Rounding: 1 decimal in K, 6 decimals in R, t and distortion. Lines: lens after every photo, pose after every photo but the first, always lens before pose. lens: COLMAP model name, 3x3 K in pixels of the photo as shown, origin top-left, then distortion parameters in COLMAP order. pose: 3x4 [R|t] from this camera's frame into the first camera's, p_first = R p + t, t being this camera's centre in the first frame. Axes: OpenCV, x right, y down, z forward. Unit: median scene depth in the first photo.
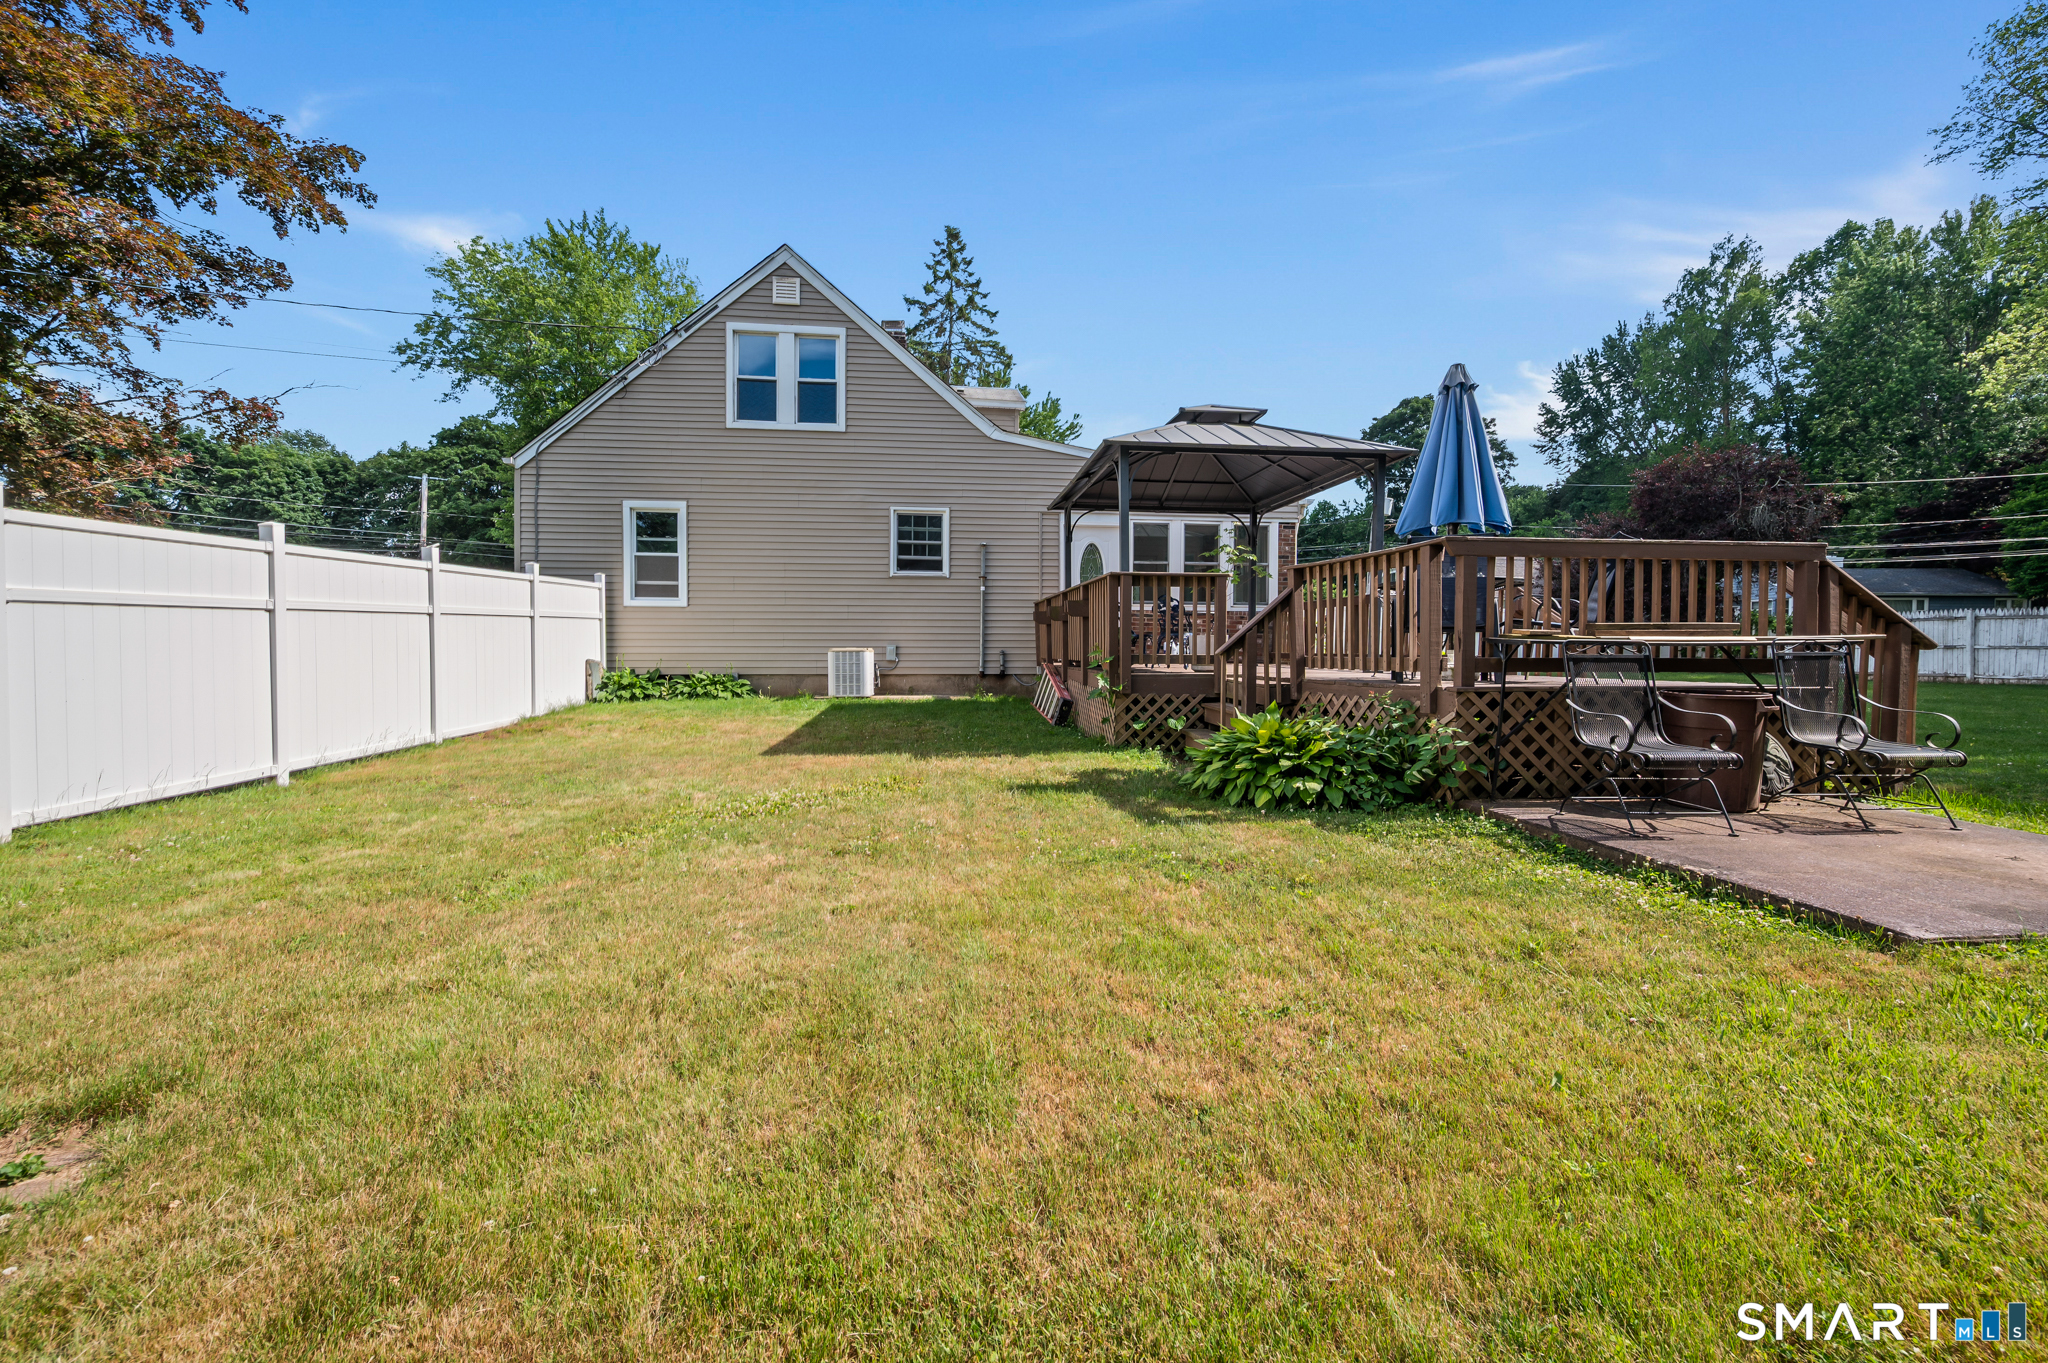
lens RADIAL K [[818.0, 0, 1021.5], [0, 818.0, 674.8], [0, 0, 1]] dist [0.000844, 0.000072]
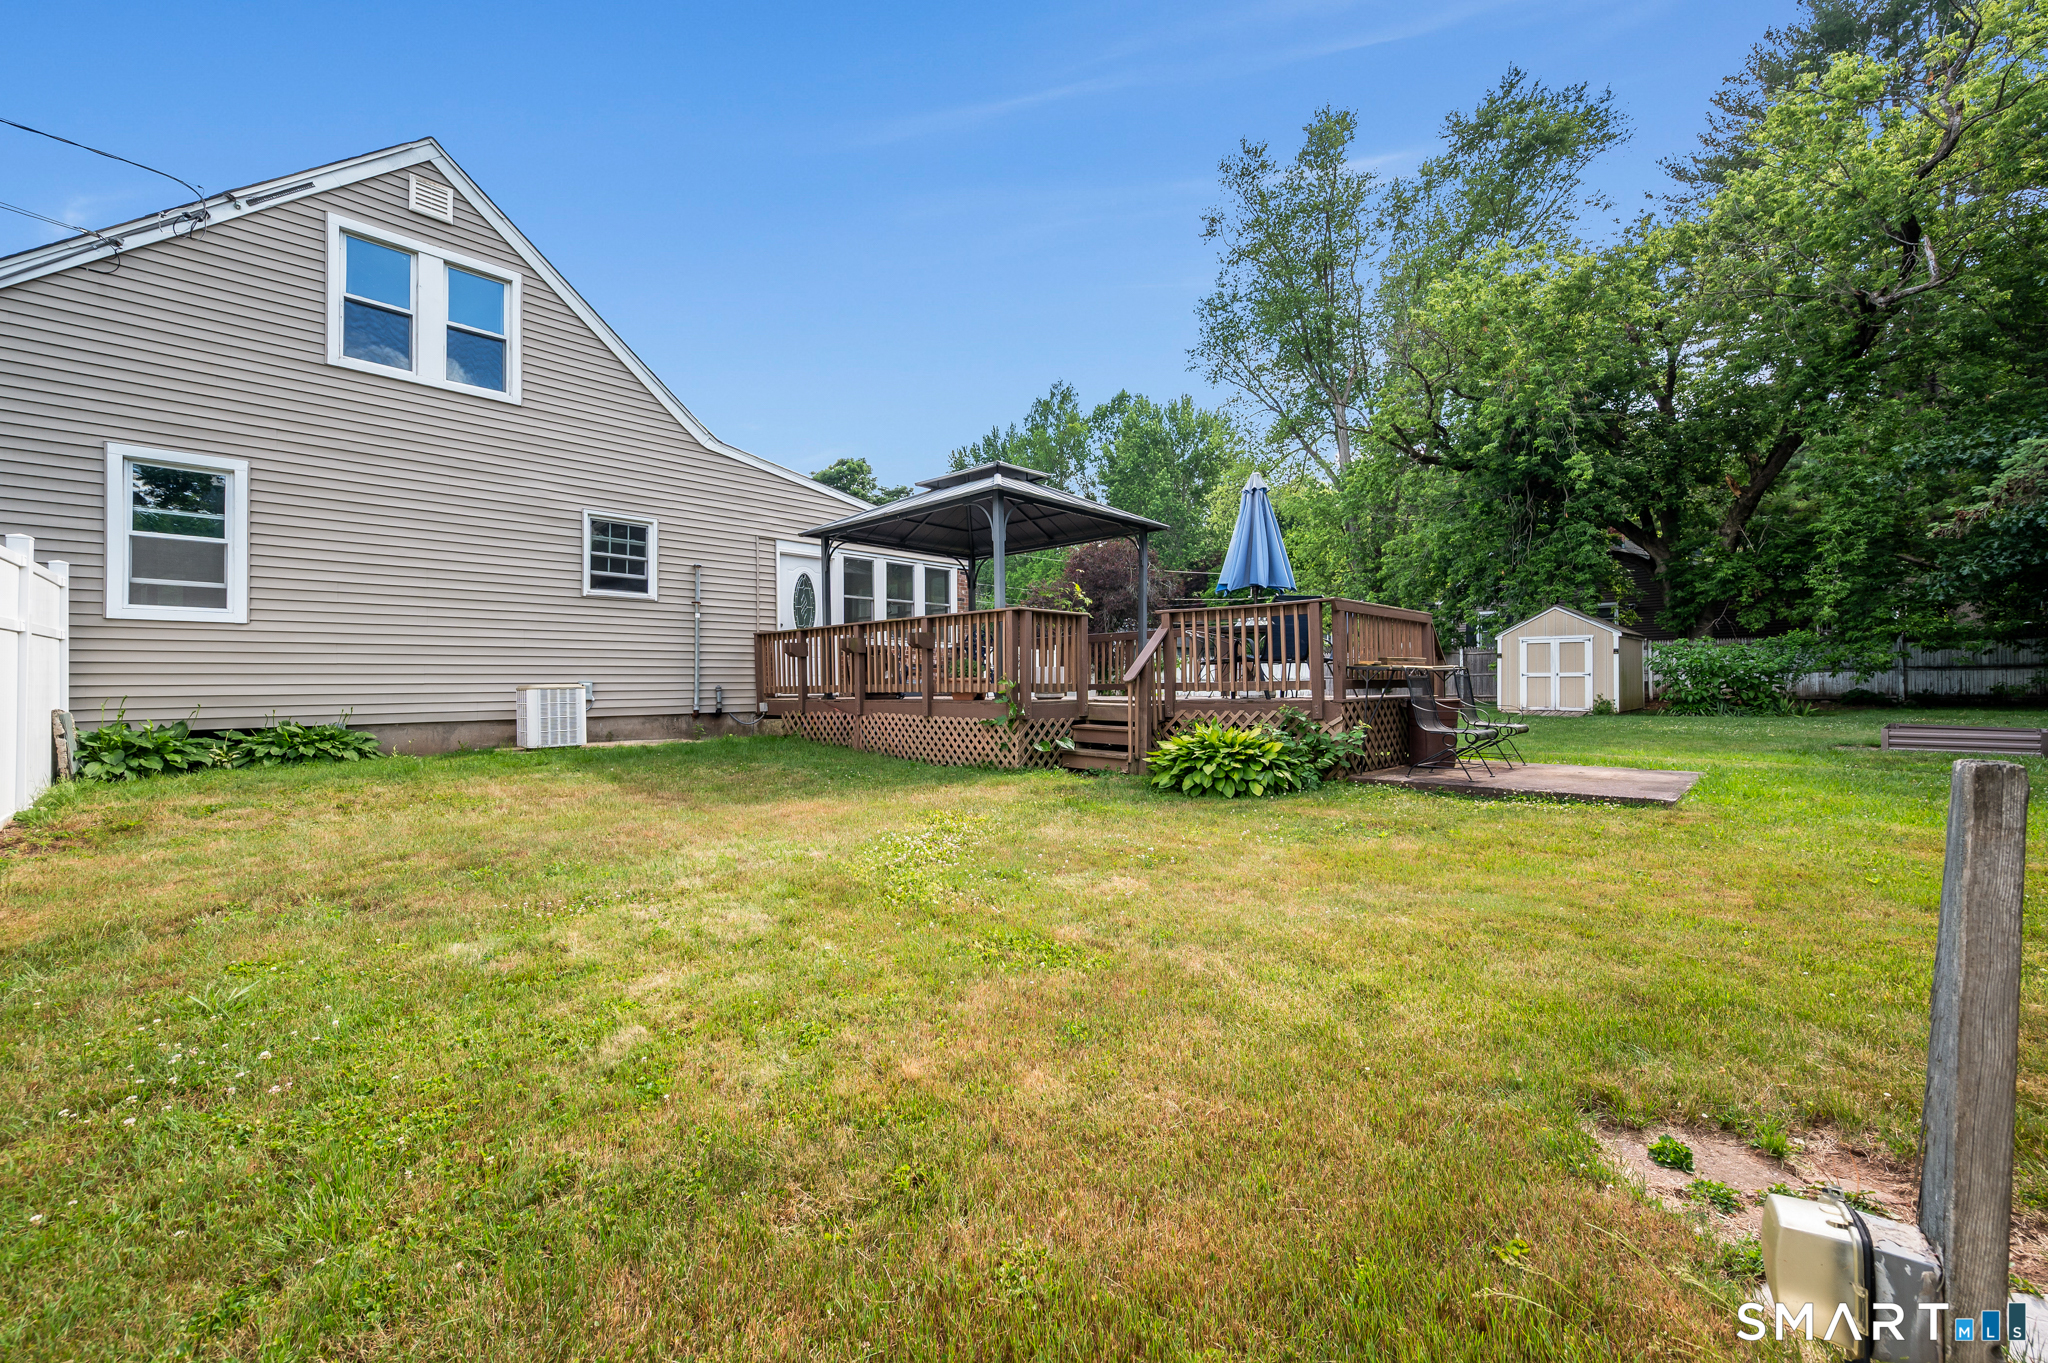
lens RADIAL K [[828.2, 0, 1024.0], [0, 828.2, 681.5], [0, 0, 1]] dist [-0.000664, -0.000281]
pose [[0.749424, -0.007811, 0.662044, -0.373551], [0.034582, 0.999027, -0.027360, 0.001375], [-0.661186, 0.043399, 0.748965, 0.109452]]
